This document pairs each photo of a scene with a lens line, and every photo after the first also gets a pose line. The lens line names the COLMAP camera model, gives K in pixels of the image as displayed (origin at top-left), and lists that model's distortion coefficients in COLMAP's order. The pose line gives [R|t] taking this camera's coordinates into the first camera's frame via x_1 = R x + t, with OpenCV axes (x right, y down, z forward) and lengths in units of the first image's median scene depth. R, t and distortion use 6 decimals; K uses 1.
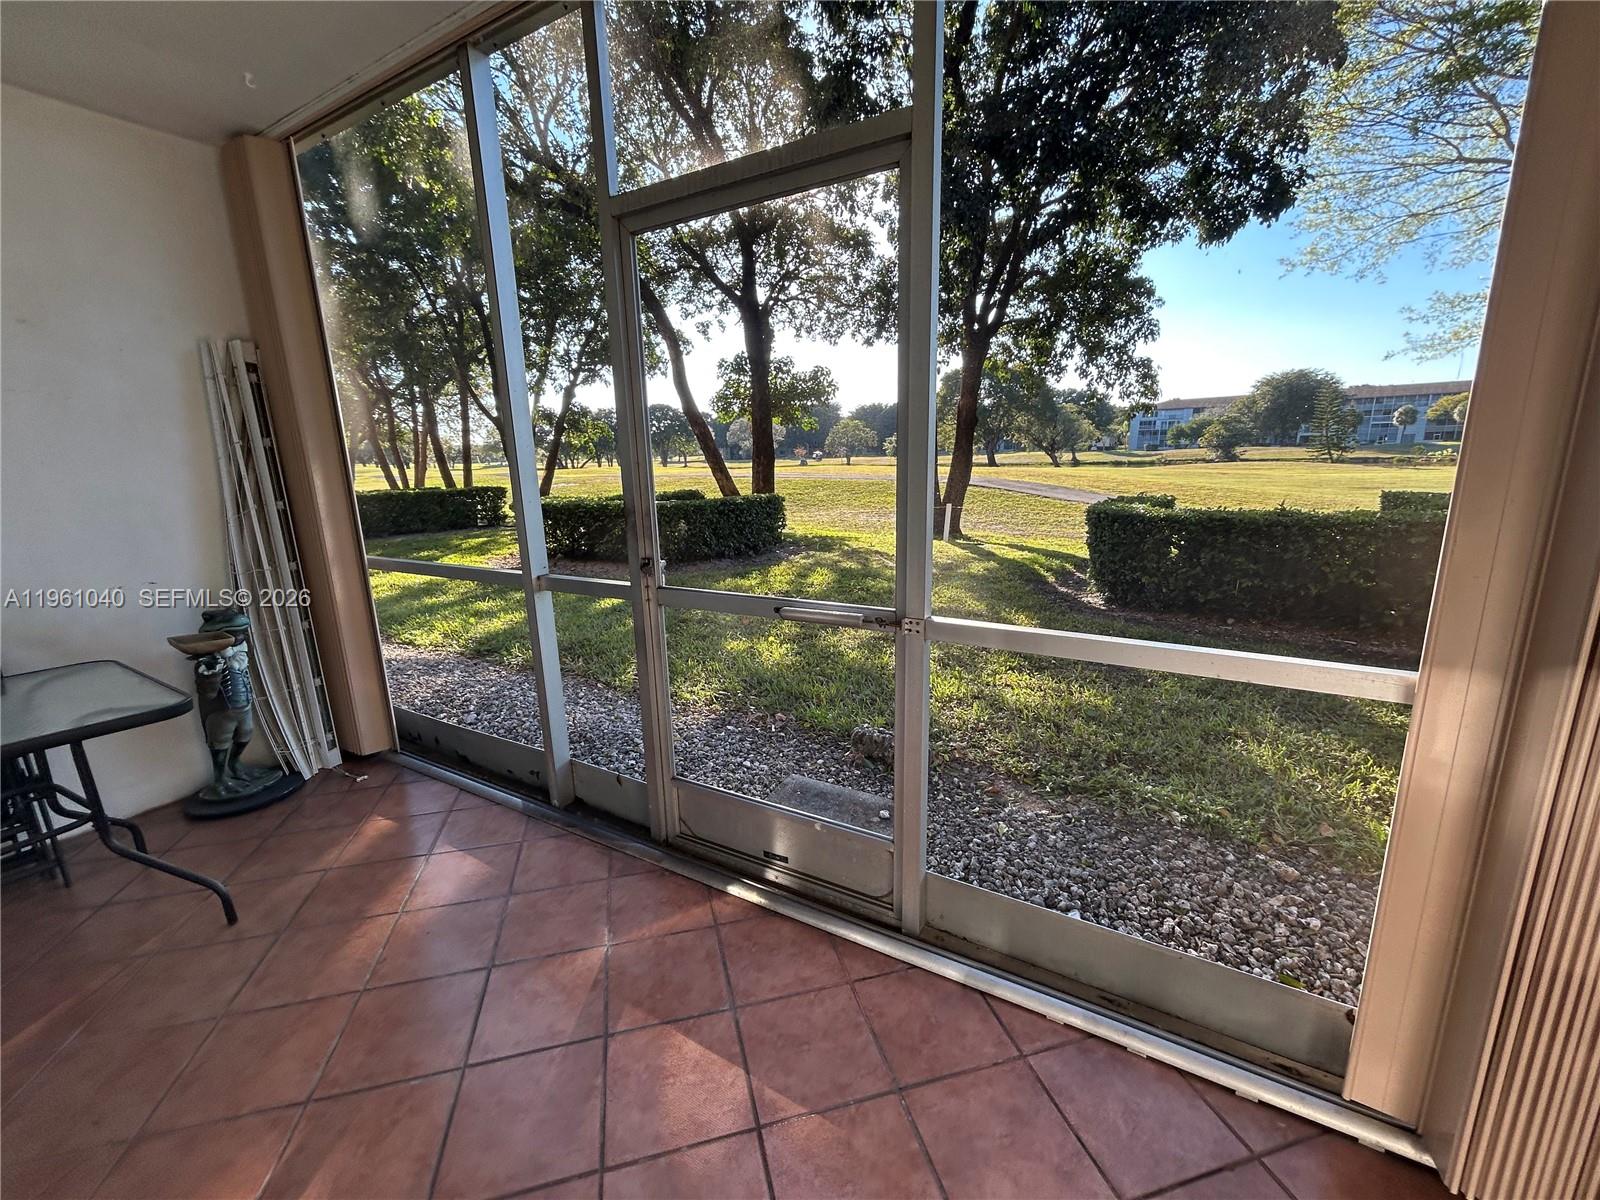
lens RADIAL K [[643.5, 0, 798.6], [0, 643.5, 599.5], [0, 0, 1]] dist [0.000472, 0.000348]
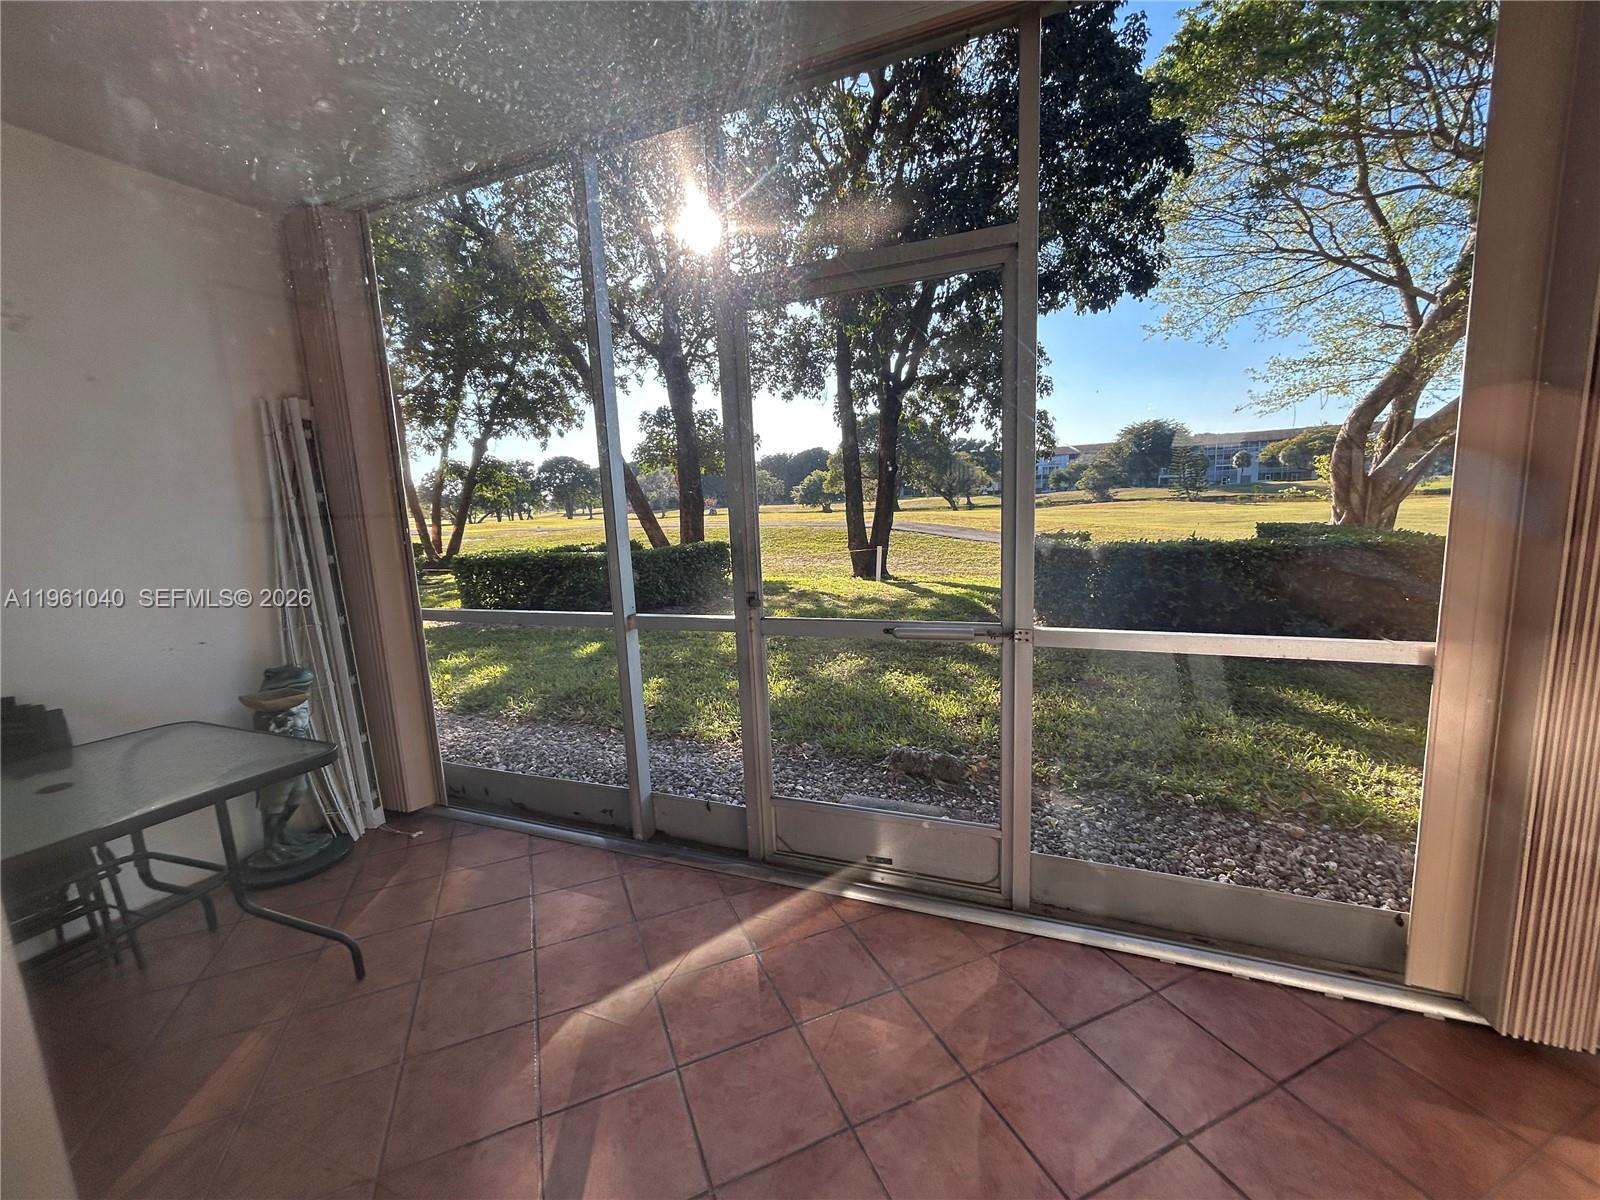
lens RADIAL K [[643.5, 0, 798.6], [0, 643.5, 599.5], [0, 0, 1]] dist [0.000472, 0.000348]
pose [[0.989404, -0.041914, 0.139009, -0.042115], [0.051969, 0.996227, -0.069504, 0.003884], [-0.135572, 0.075992, 0.987849, -0.013050]]
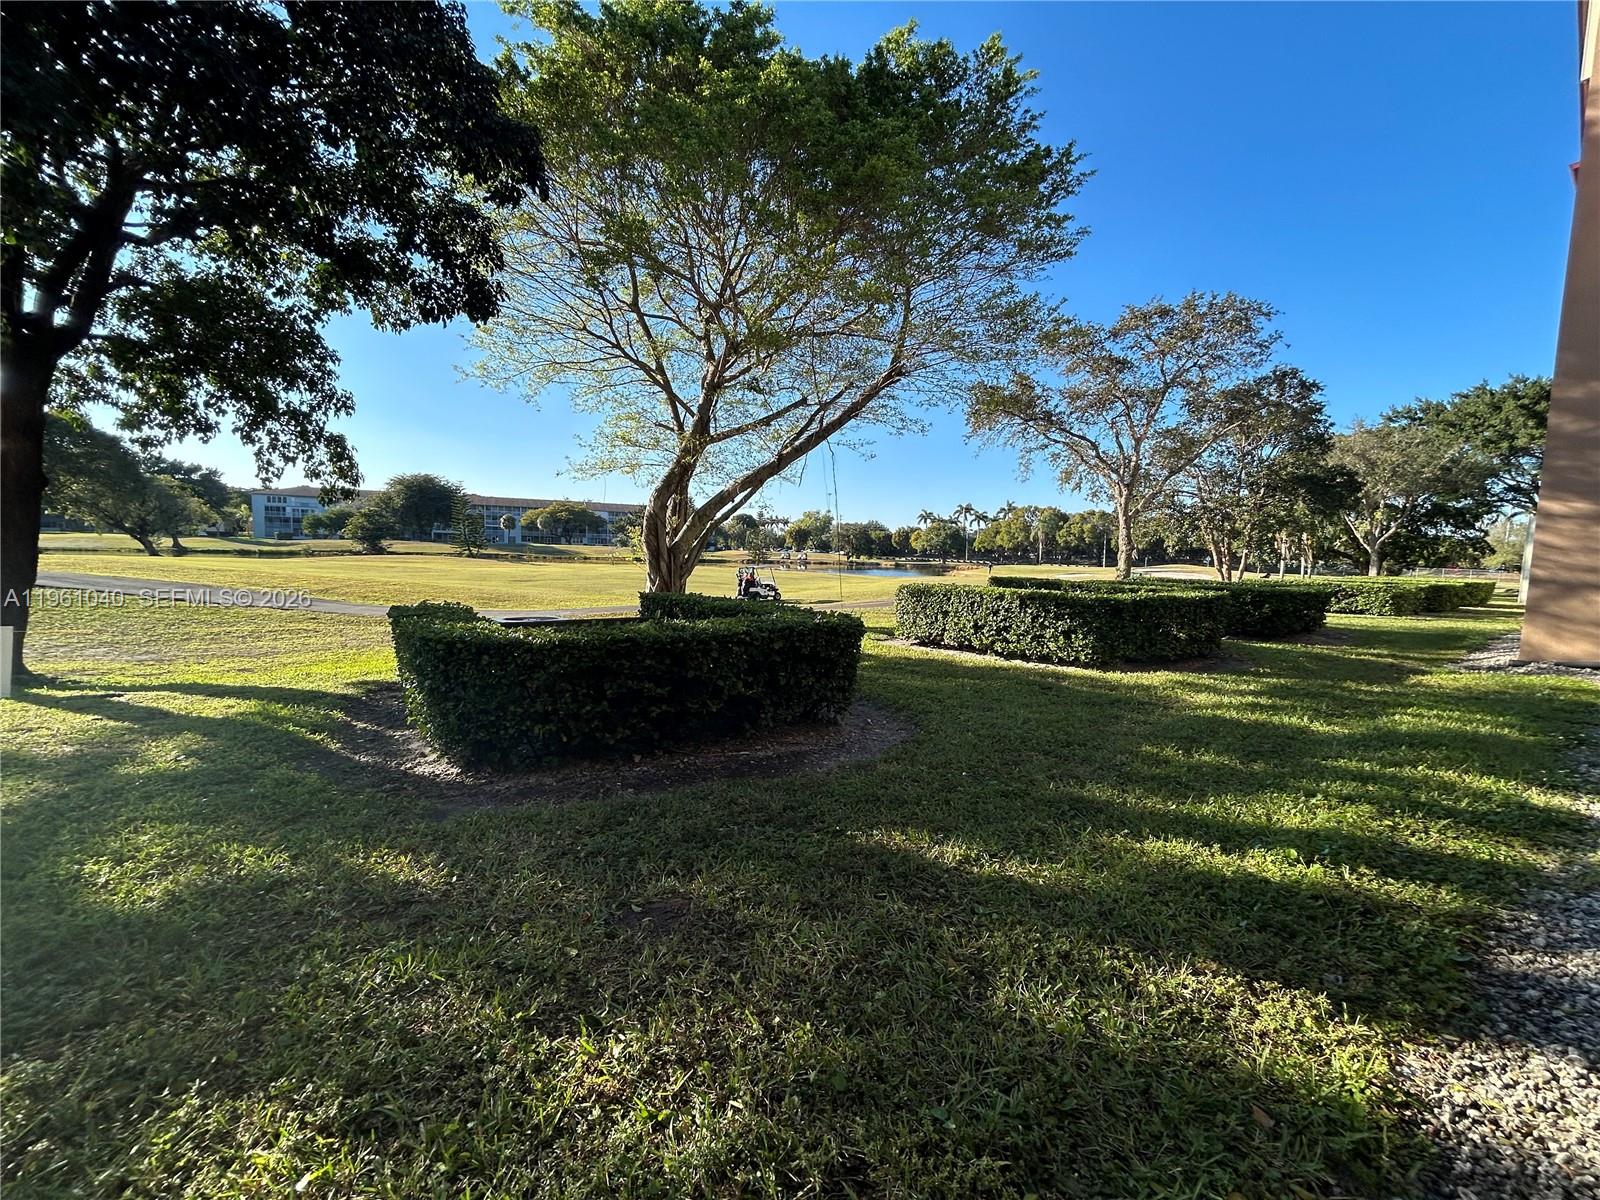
lens RADIAL K [[643.5, 0, 798.6], [0, 643.5, 599.5], [0, 0, 1]] dist [0.000472, 0.000348]
pose [[0.388923, -0.038771, 0.920454, -0.001645], [0.166507, 0.985618, -0.028839, -0.040893], [-0.906098, 0.164478, 0.389786, 0.169304]]
